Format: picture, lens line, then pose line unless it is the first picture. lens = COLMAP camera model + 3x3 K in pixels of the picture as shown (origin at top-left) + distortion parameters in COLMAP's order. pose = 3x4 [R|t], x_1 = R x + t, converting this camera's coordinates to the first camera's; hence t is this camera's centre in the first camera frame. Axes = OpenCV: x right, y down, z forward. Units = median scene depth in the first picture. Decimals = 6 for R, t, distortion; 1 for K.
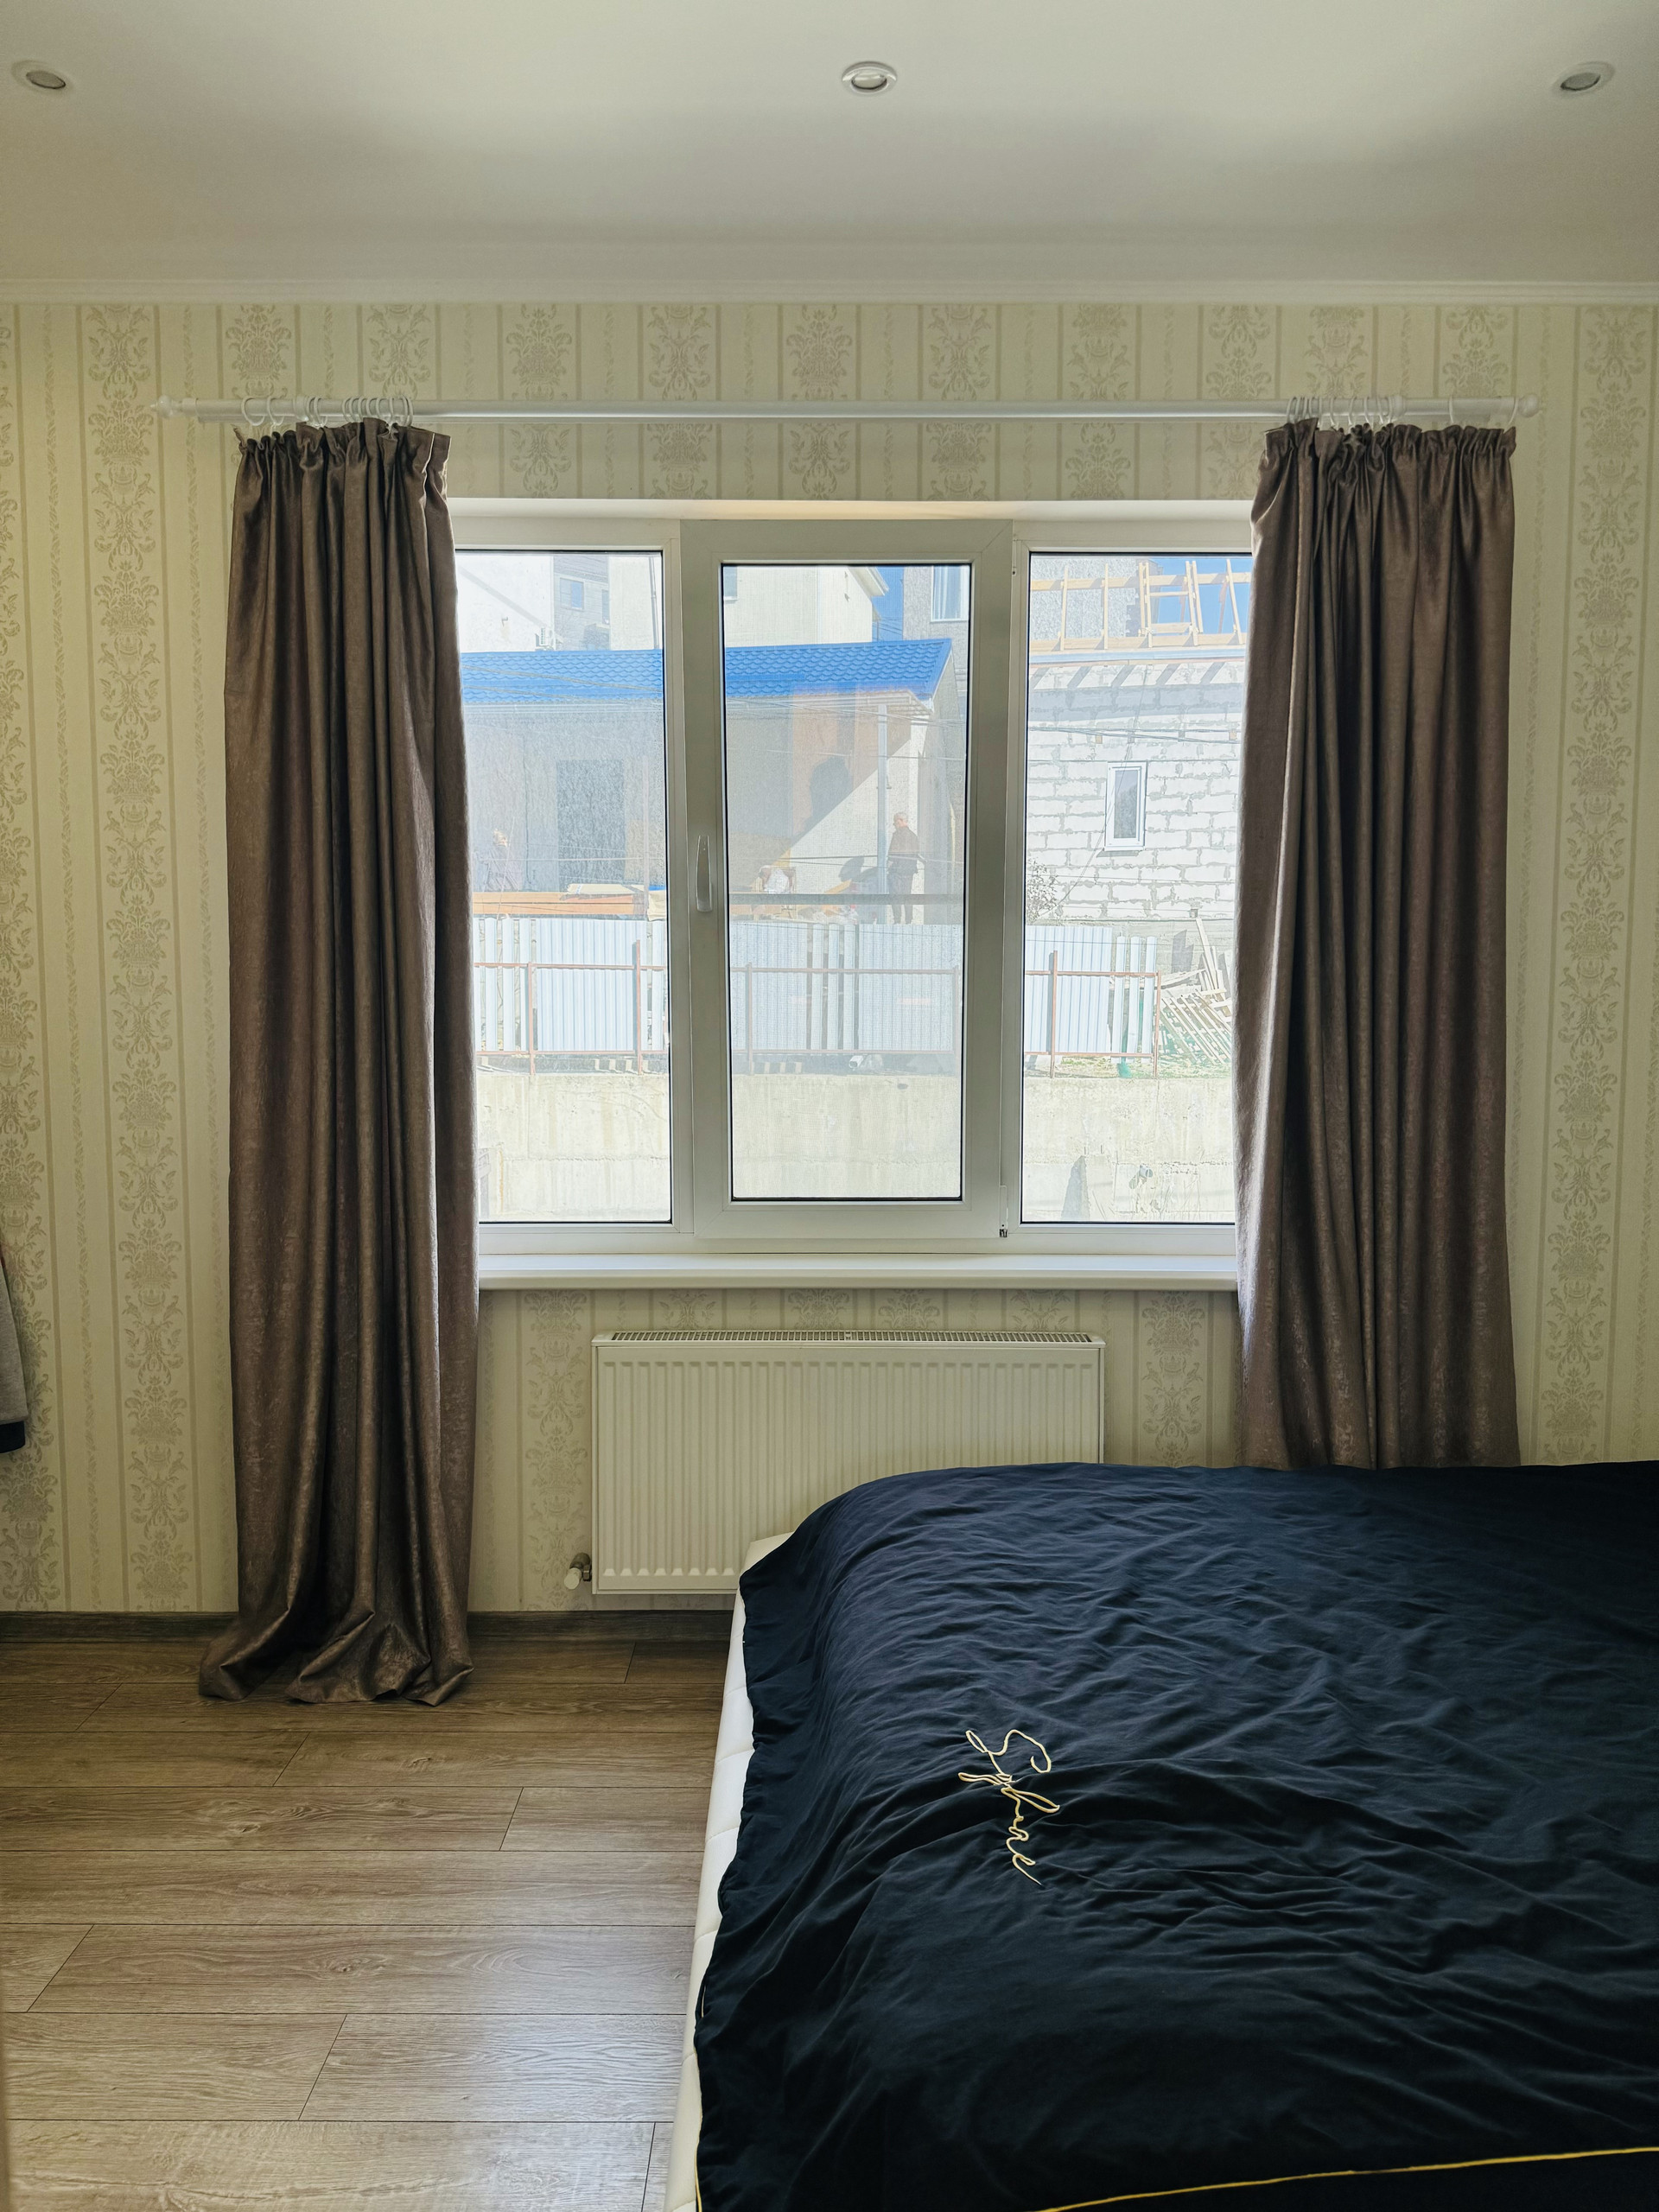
lens RADIAL K [[1574.8, 0, 829.5], [0, 1574.8, 1106.0], [0, 0, 1]] dist [0.049648, -0.059818]
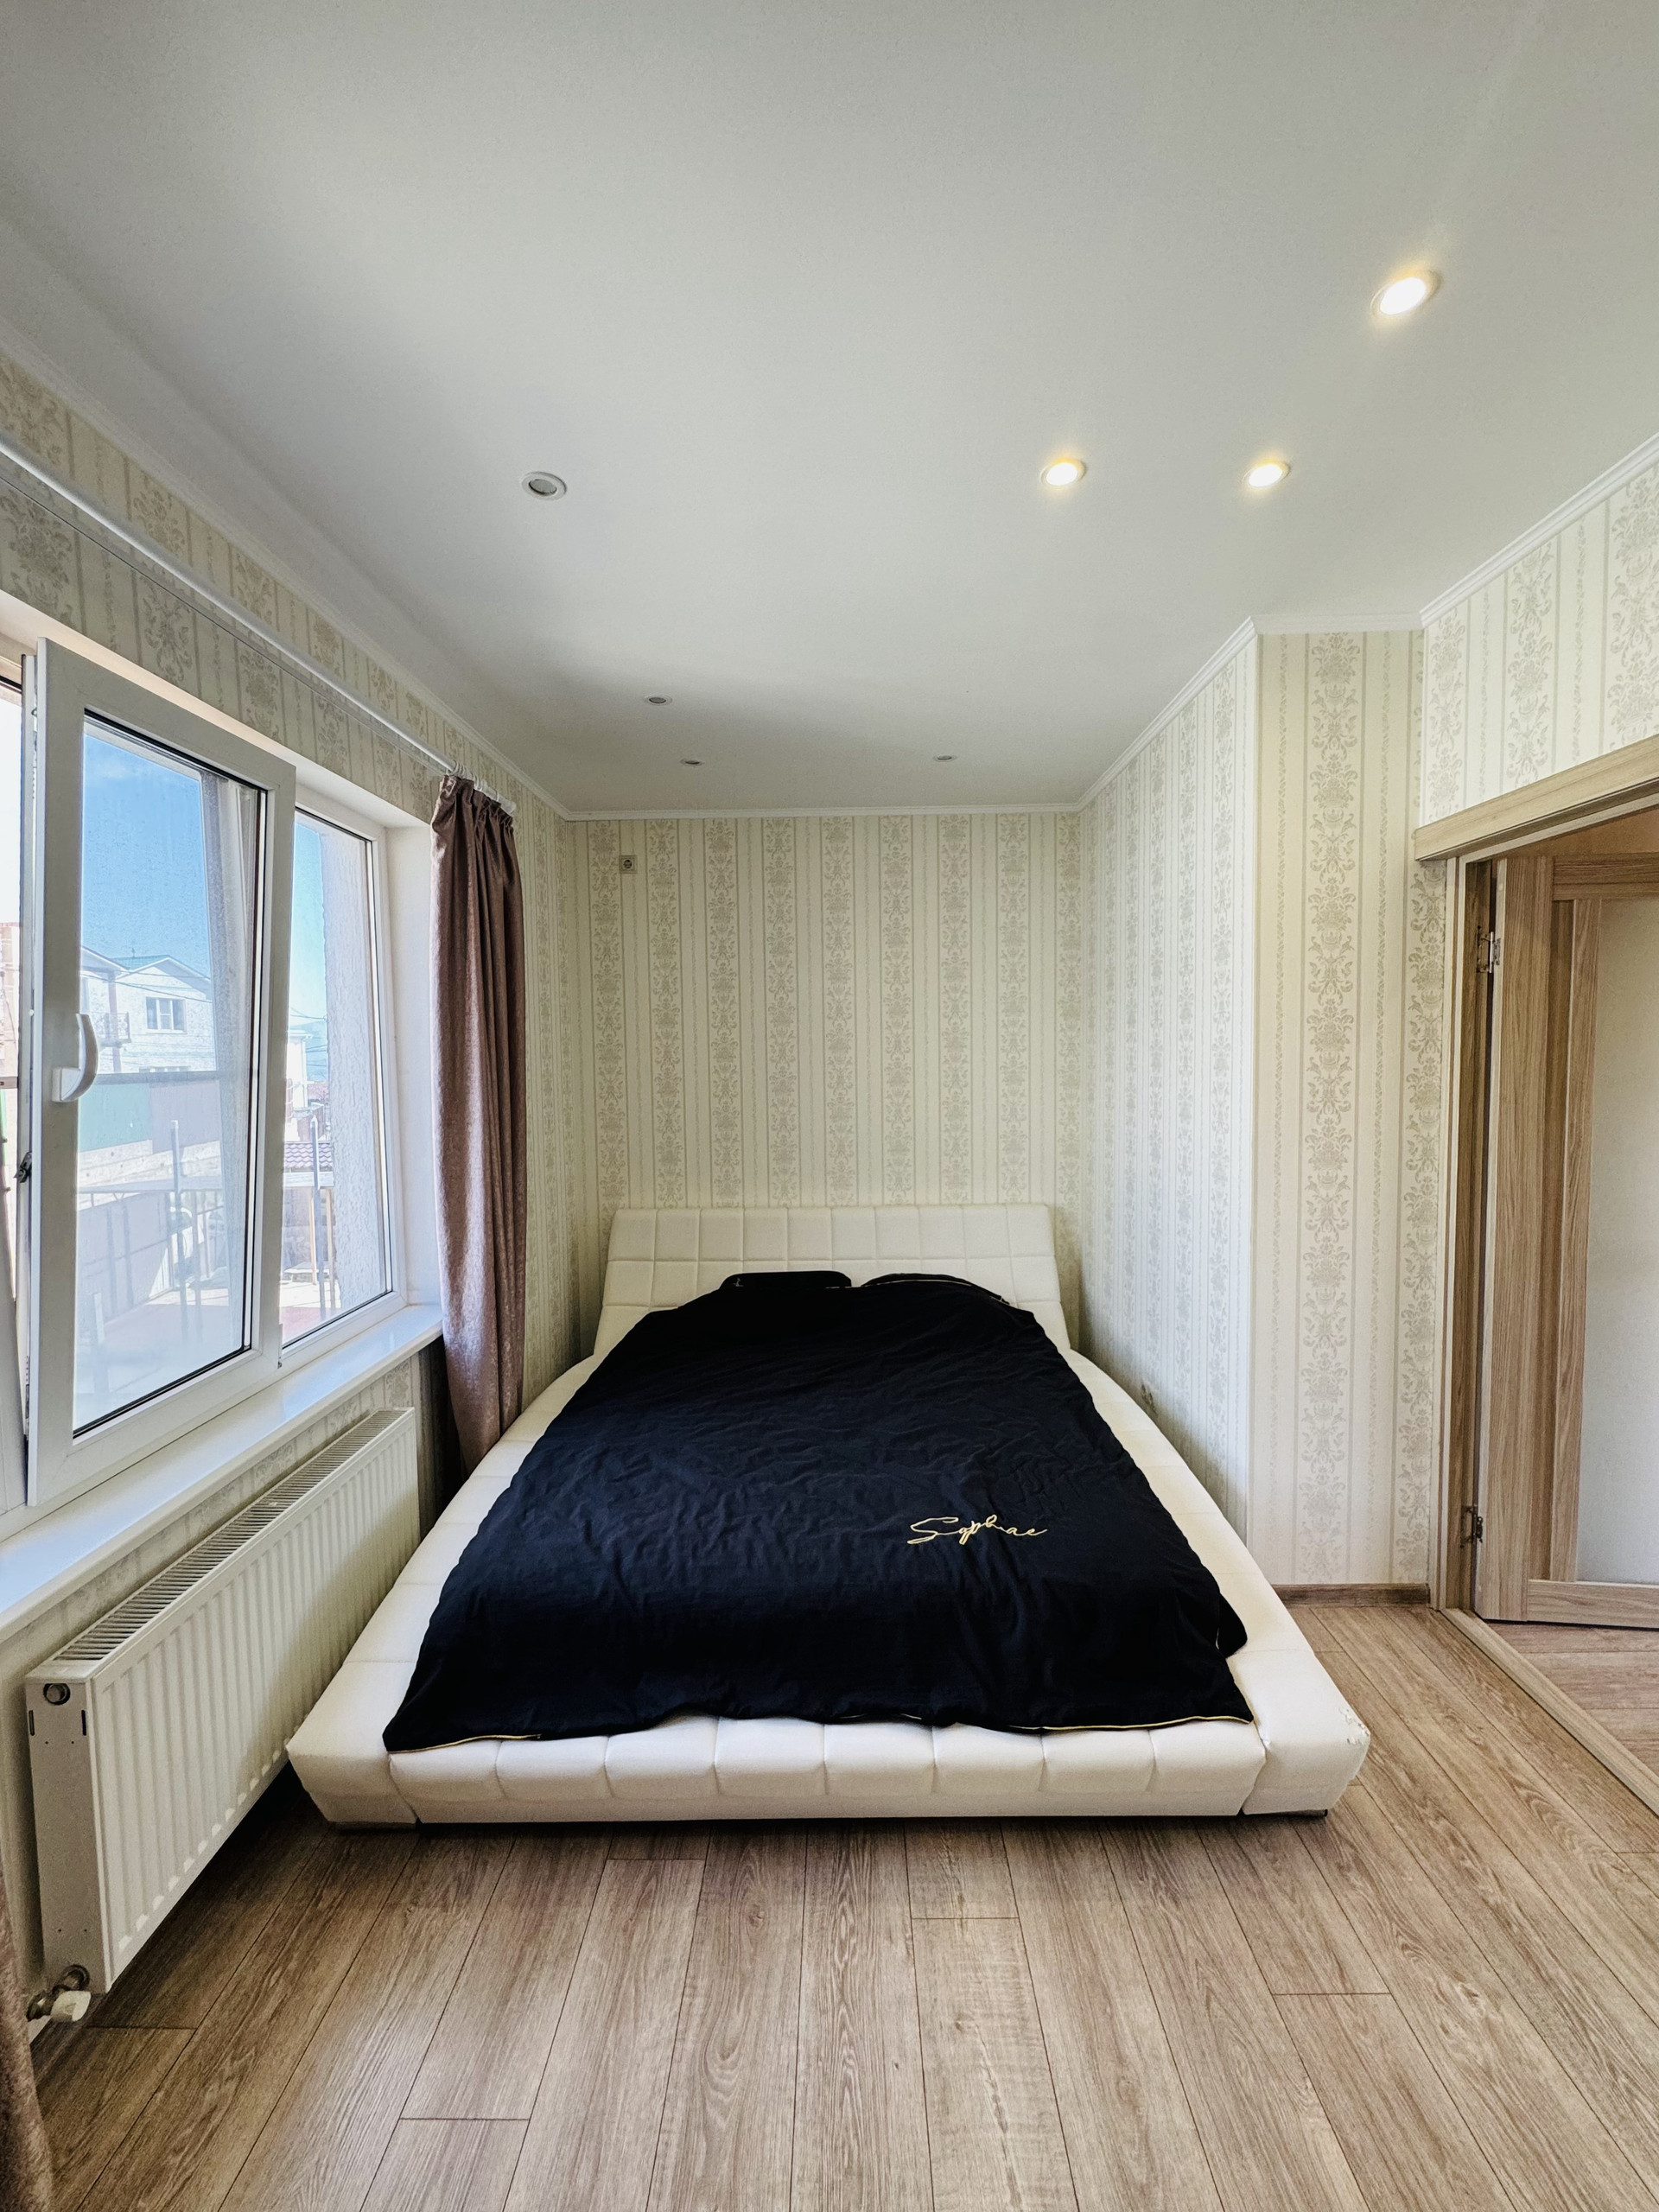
lens RADIAL K [[876.8, 0, 841.8], [0, 876.8, 1098.2], [0, 0, 1]] dist [0.000479, 0.000175]
pose [[0.010126, -0.053849, 0.998498, -0.589852], [0.090153, 0.994531, 0.052721, -0.126077], [-0.995876, 0.089484, 0.014925, 0.638152]]
